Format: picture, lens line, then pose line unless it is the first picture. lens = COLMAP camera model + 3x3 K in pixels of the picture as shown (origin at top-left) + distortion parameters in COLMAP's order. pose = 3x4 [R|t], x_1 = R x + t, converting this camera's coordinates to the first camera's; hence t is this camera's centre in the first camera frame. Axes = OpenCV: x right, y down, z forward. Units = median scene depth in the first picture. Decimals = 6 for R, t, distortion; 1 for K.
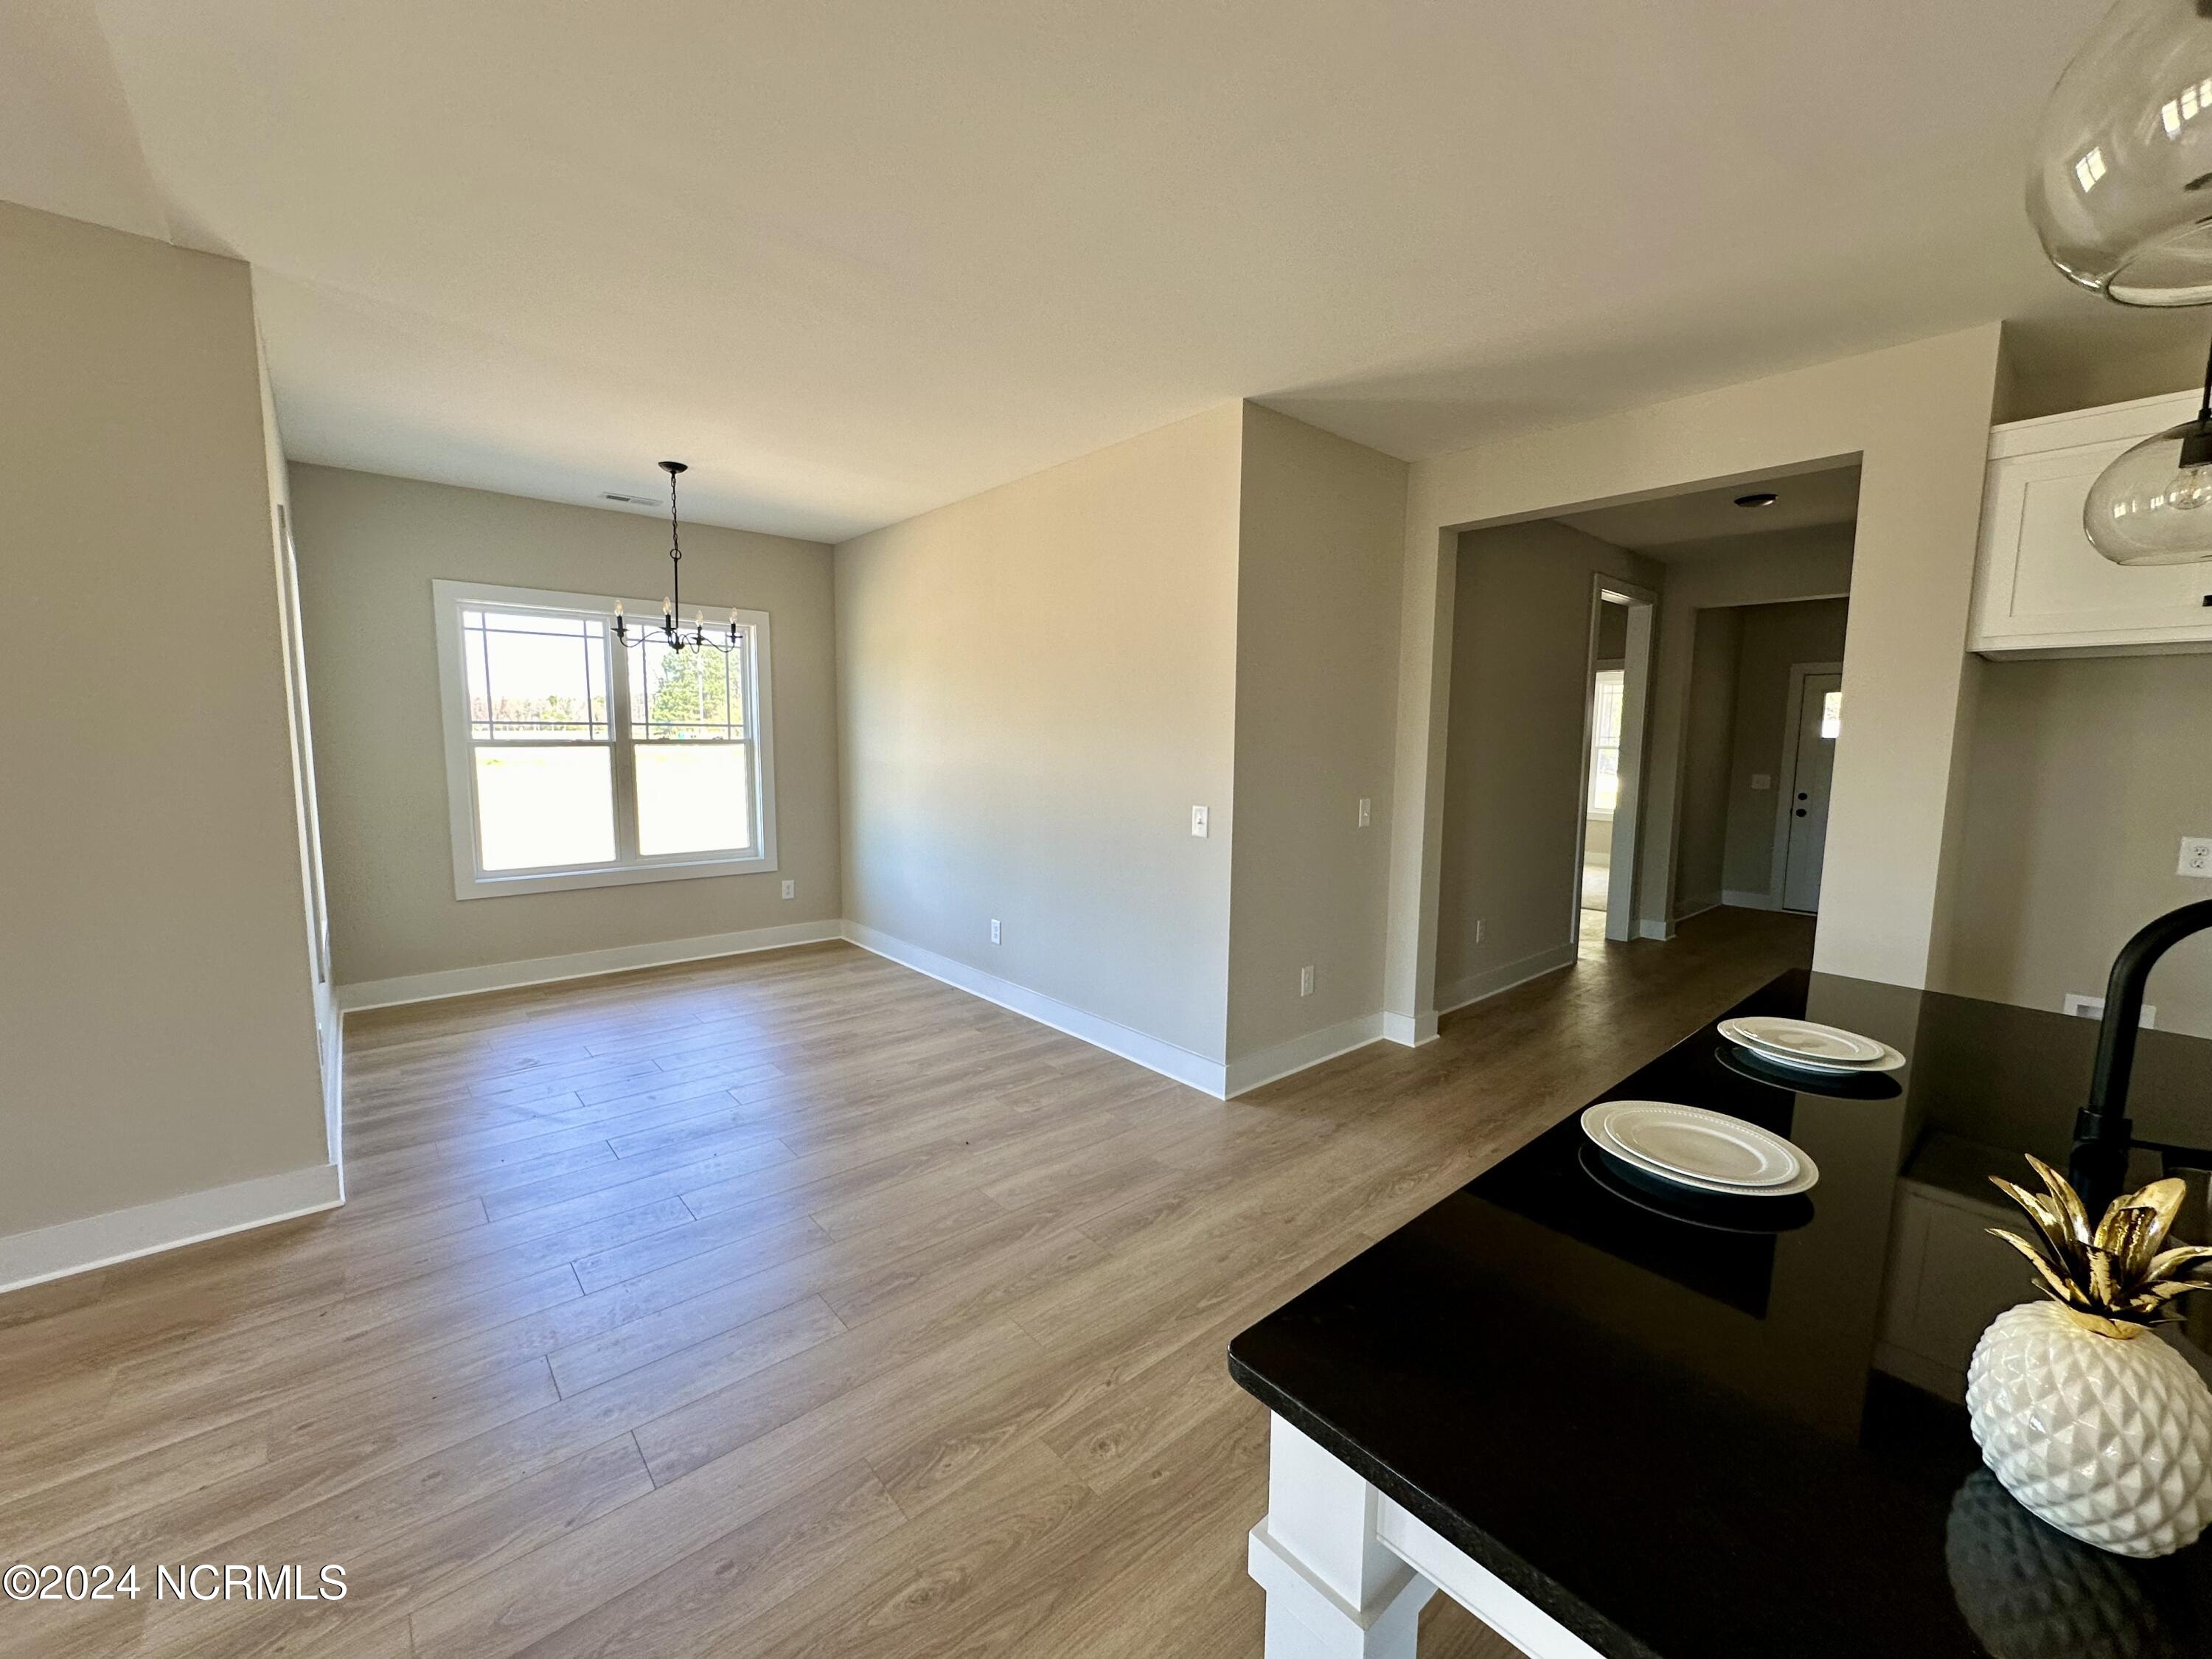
lens RADIAL K [[880.6, 0, 1102.8], [0, 880.6, 829.1], [0, 0, 1]] dist [-0.001851, -0.000325]
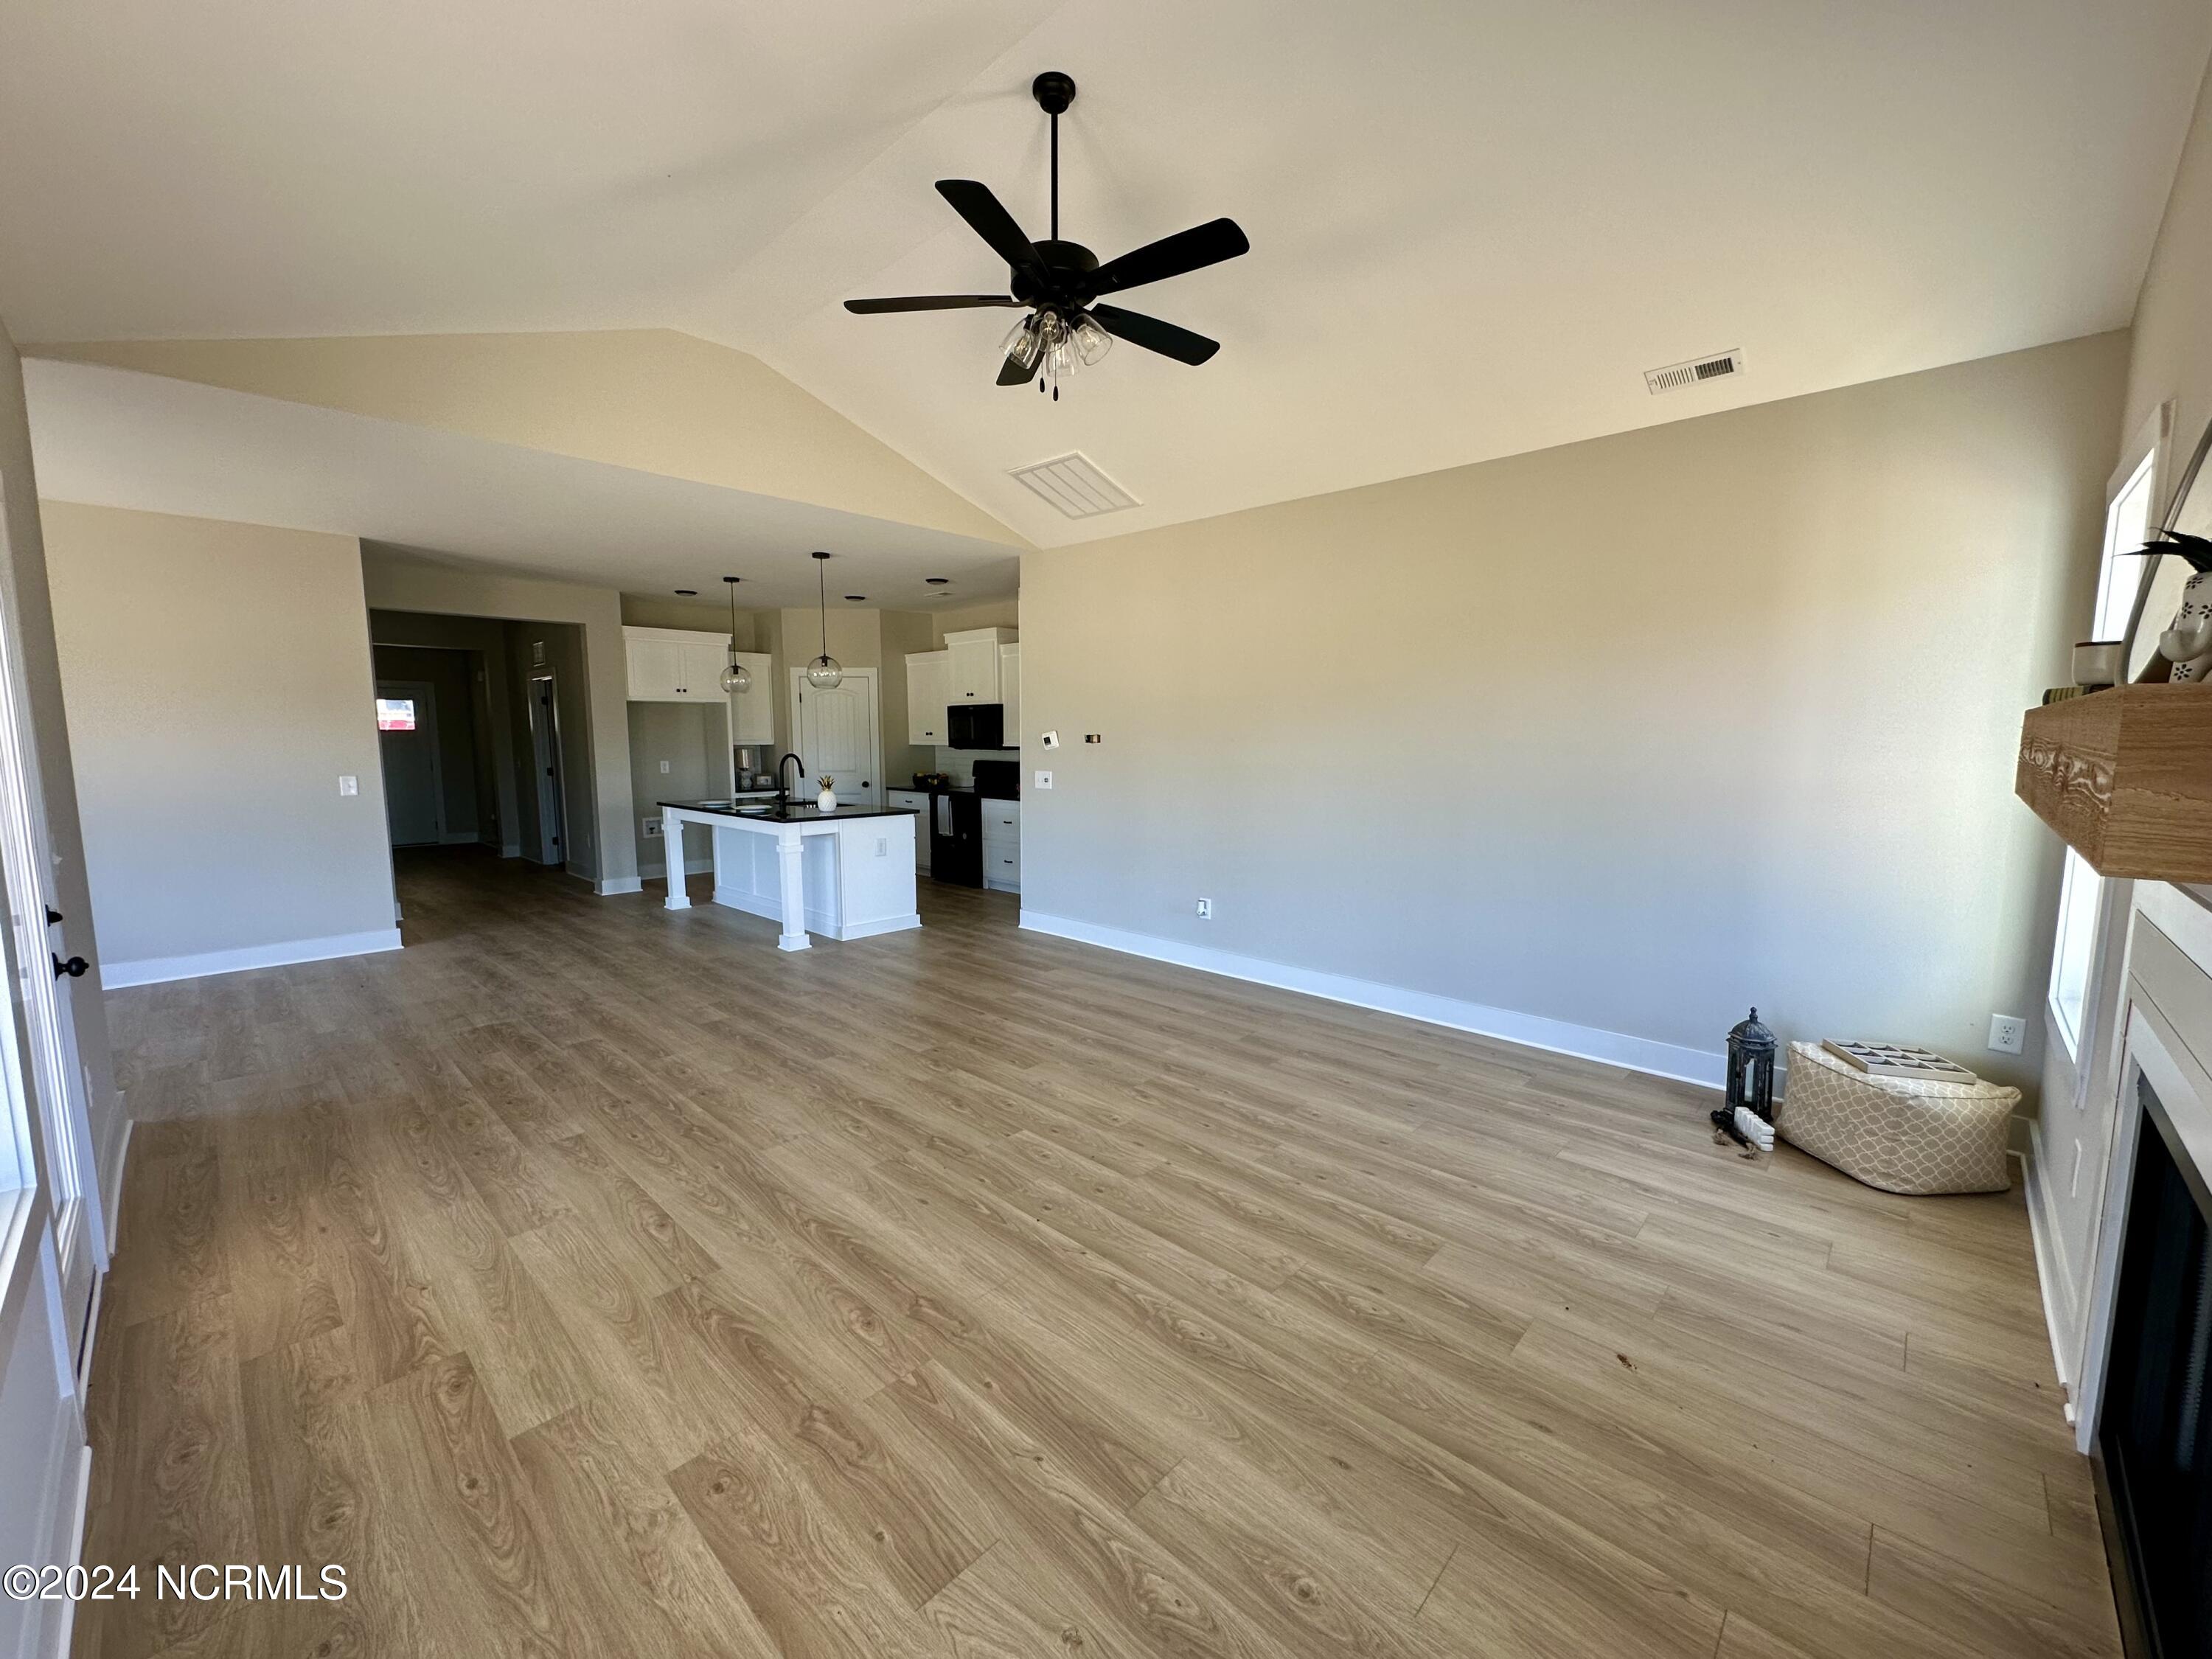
lens RADIAL K [[880.6, 0, 1104.8], [0, 880.6, 830.5], [0, 0, 1]] dist [-0.001851, -0.000325]
pose [[-0.103372, -0.121574, 0.987185, -2.234149], [0.115680, 0.984297, 0.133331, 0.022889], [-0.987893, 0.127980, -0.087685, -0.284712]]
